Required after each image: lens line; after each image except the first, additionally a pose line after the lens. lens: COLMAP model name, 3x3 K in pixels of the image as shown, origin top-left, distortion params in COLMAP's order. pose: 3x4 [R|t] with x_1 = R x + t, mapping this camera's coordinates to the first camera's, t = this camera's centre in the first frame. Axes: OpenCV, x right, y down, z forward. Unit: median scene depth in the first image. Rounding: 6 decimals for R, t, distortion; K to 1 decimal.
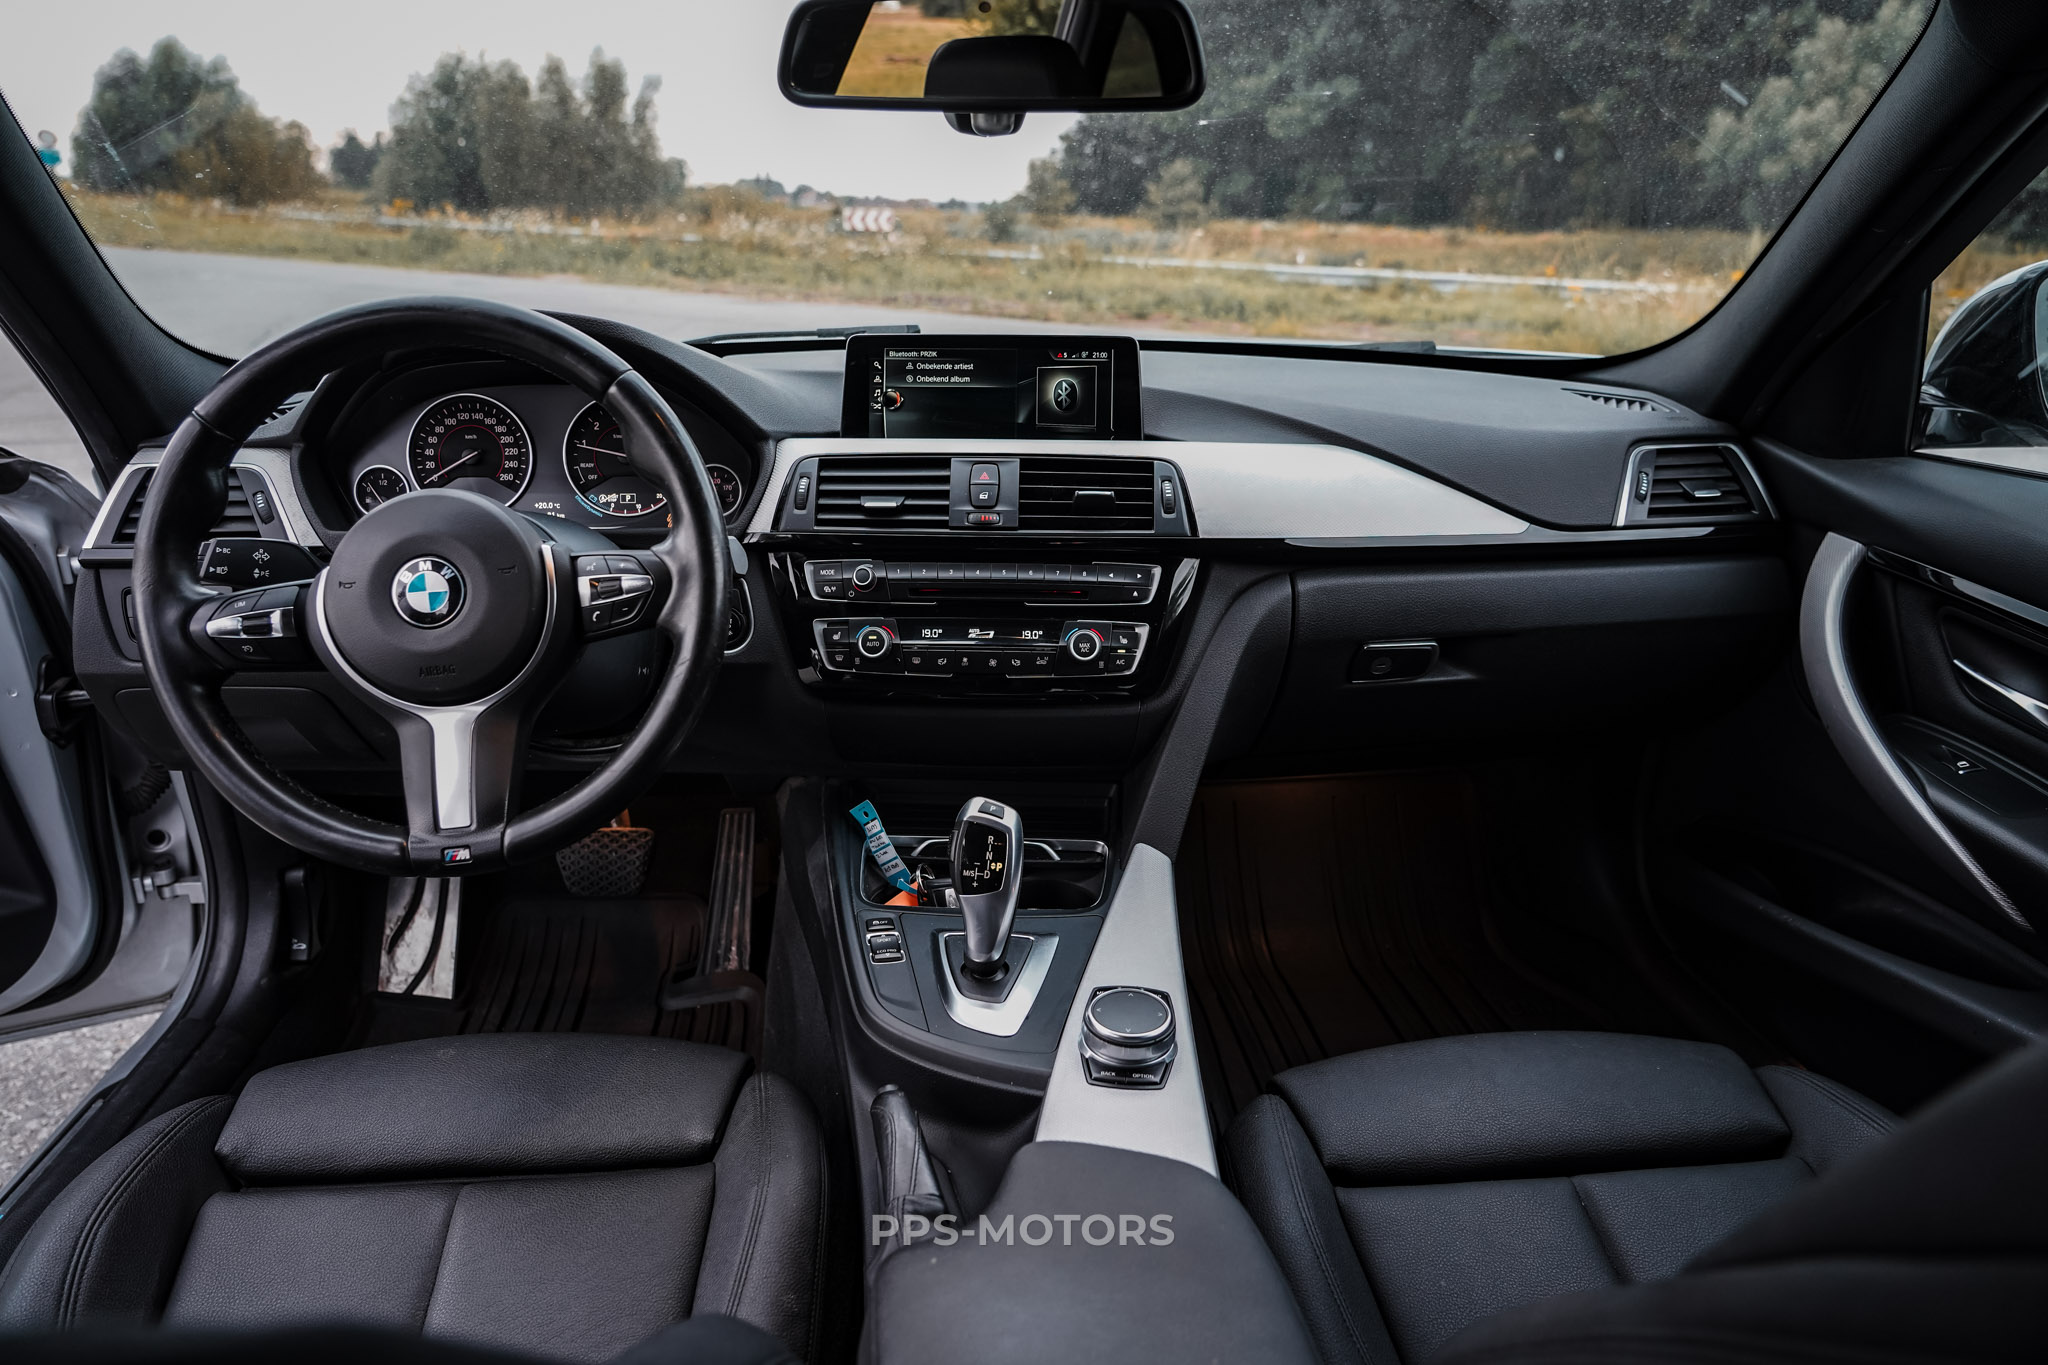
lens RADIAL K [[1374.2, 0, 1024.0], [0, 1374.2, 682.5], [0, 0, 1]] dist [-0.018210, 0.005404]
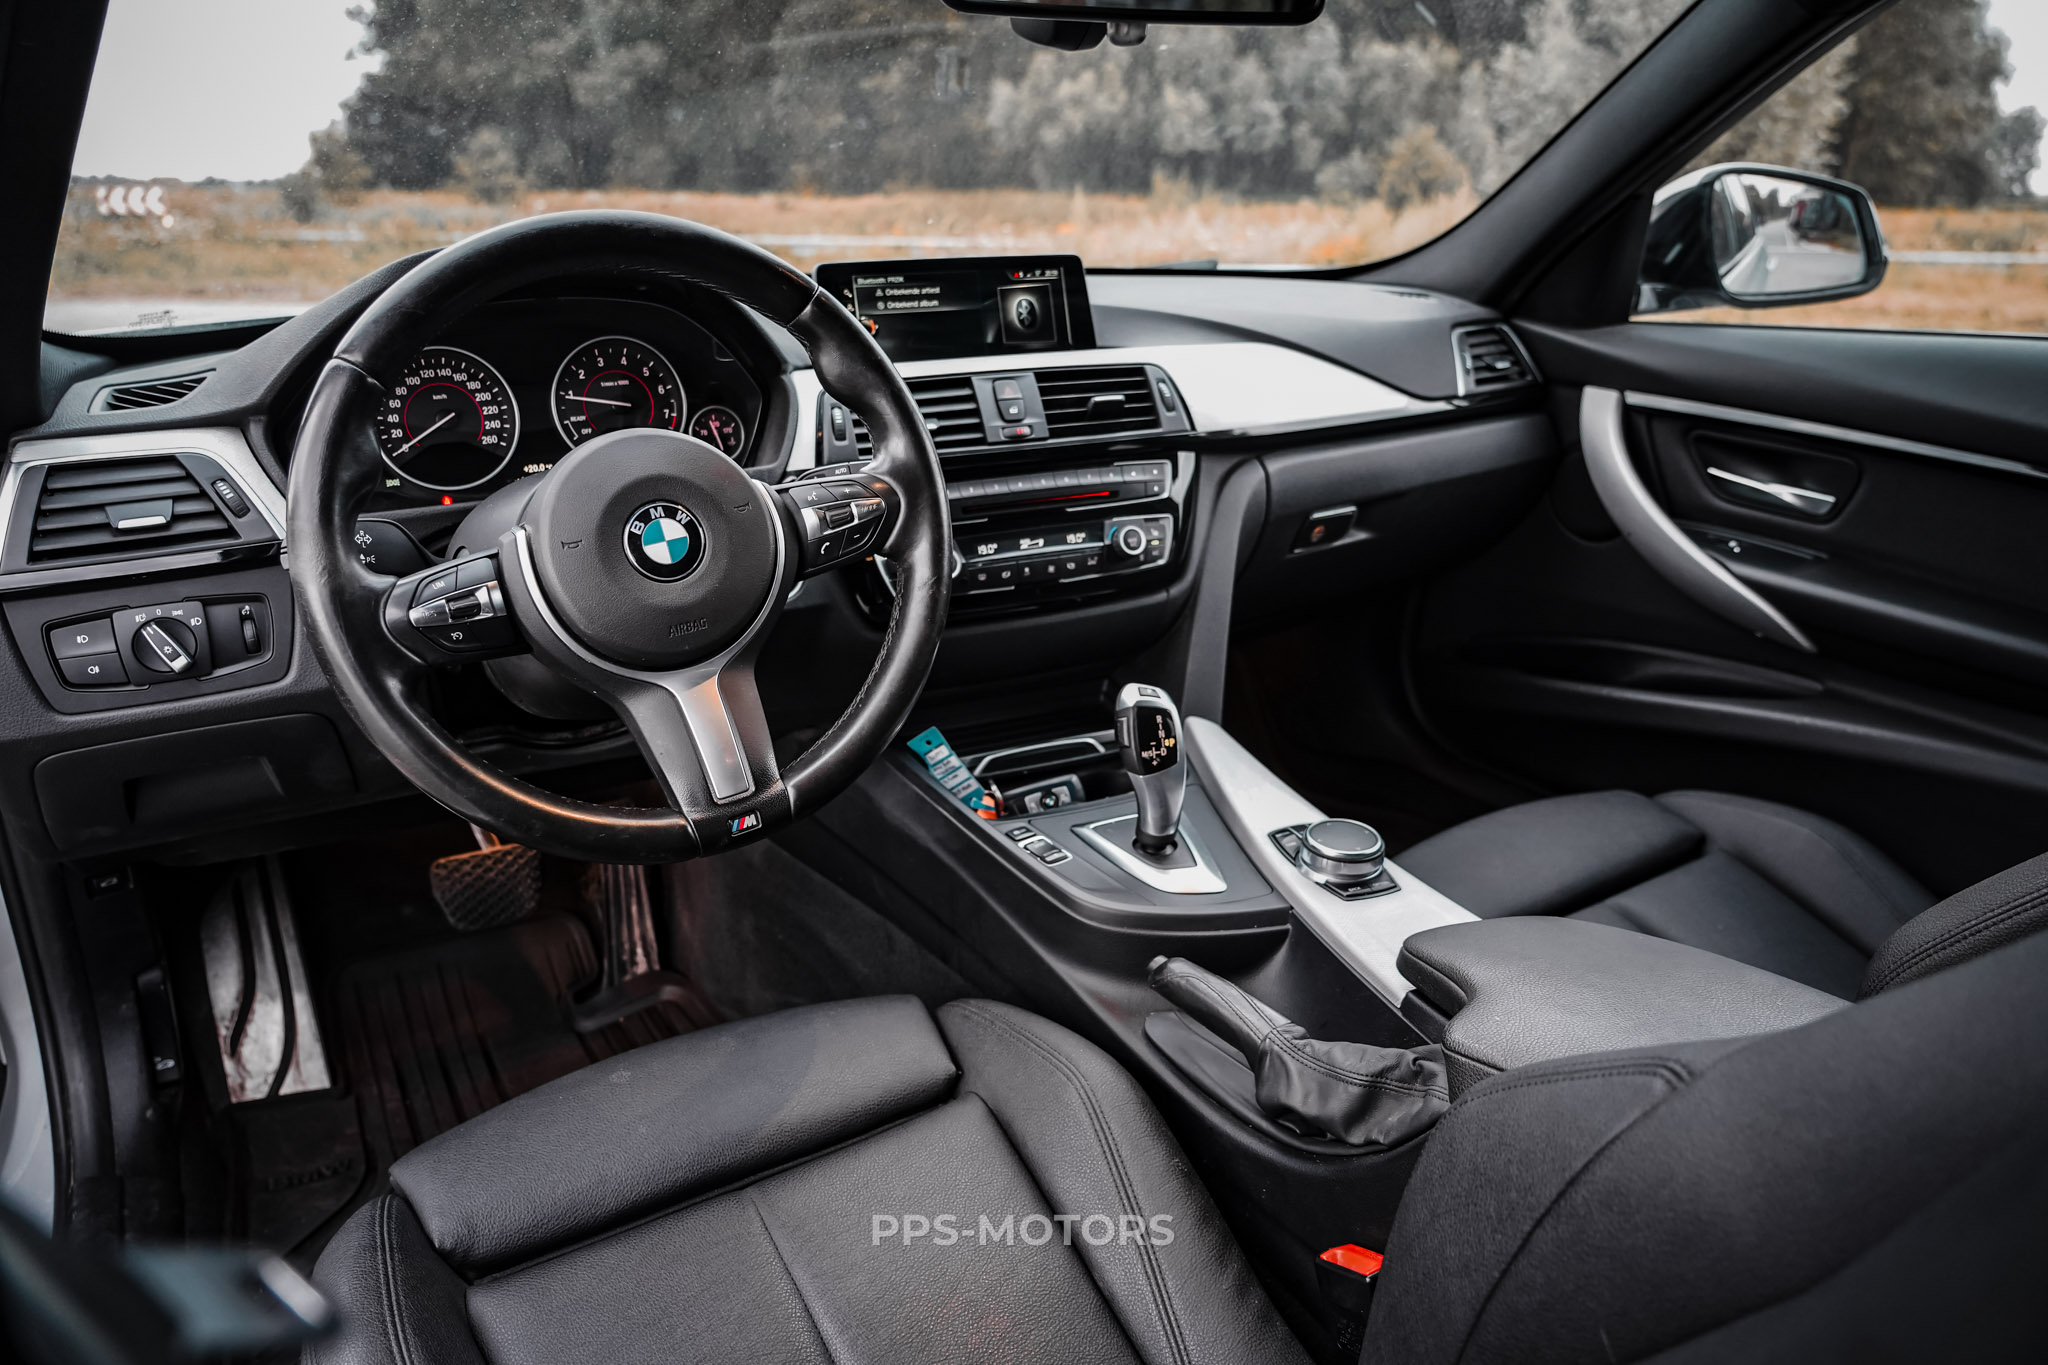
lens RADIAL K [[1374.2, 0, 1024.0], [0, 1374.2, 682.5], [0, 0, 1]] dist [-0.018210, 0.005404]
pose [[0.893004, -0.167536, 0.417702, -0.463991], [0.159623, 0.985695, 0.054095, 0.010124], [-0.420790, 0.018368, 0.906972, 0.065669]]
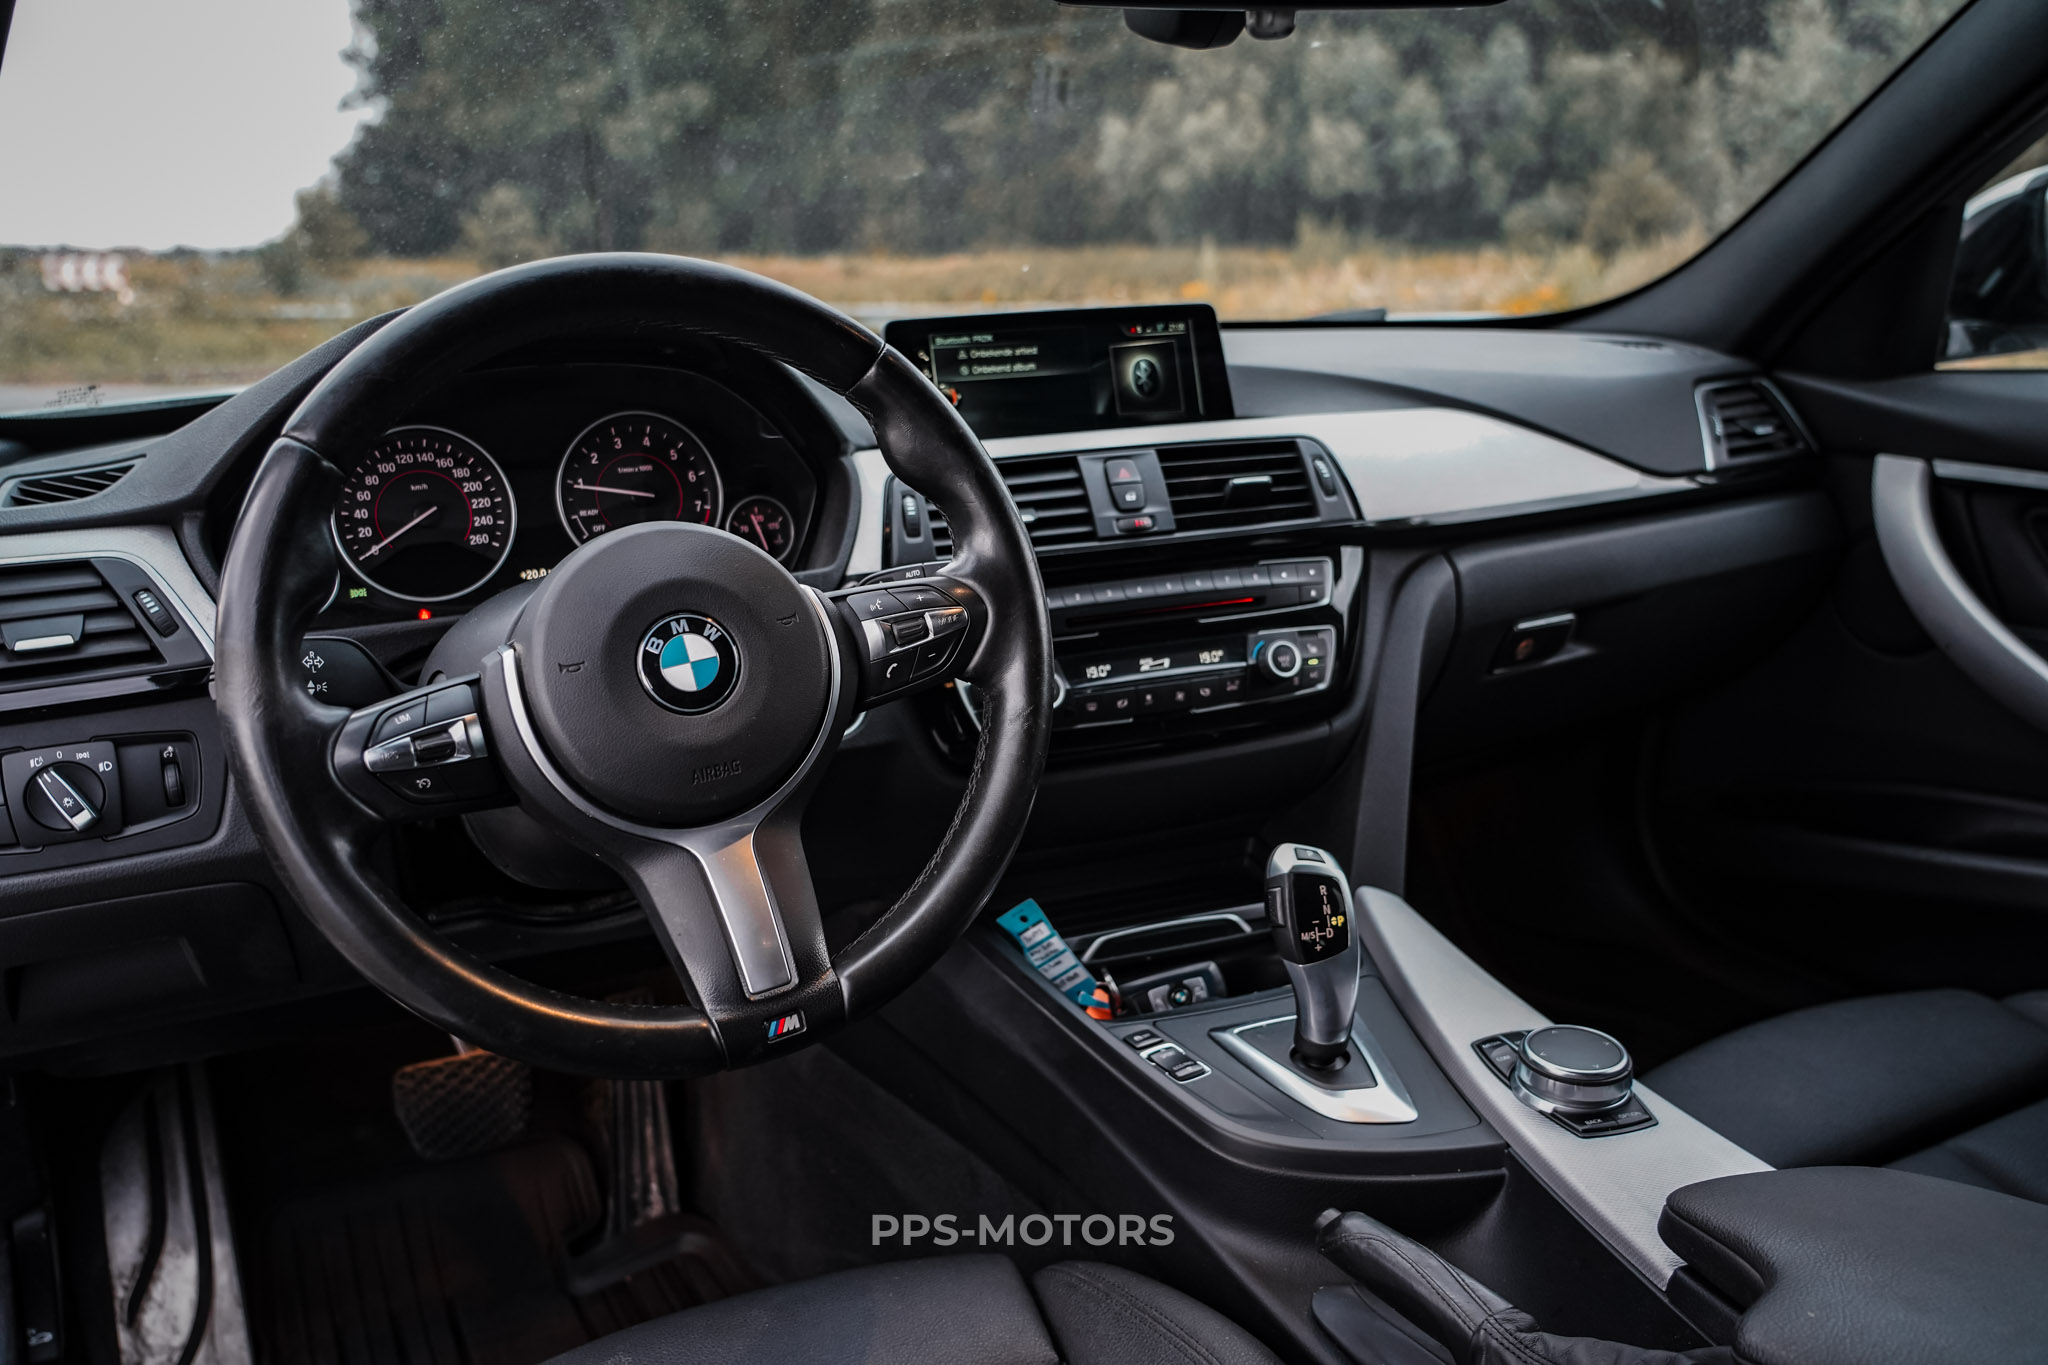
lens RADIAL K [[1697.2, 0, 1024.0], [0, 1697.2, 682.5], [0, 0, 1]] dist [0.028426, 0.006284]
pose [[0.919970, -0.133852, 0.368428, -0.451933], [0.162907, 0.985436, -0.048765, 0.010983], [-0.356535, 0.104882, 0.928376, 0.095234]]
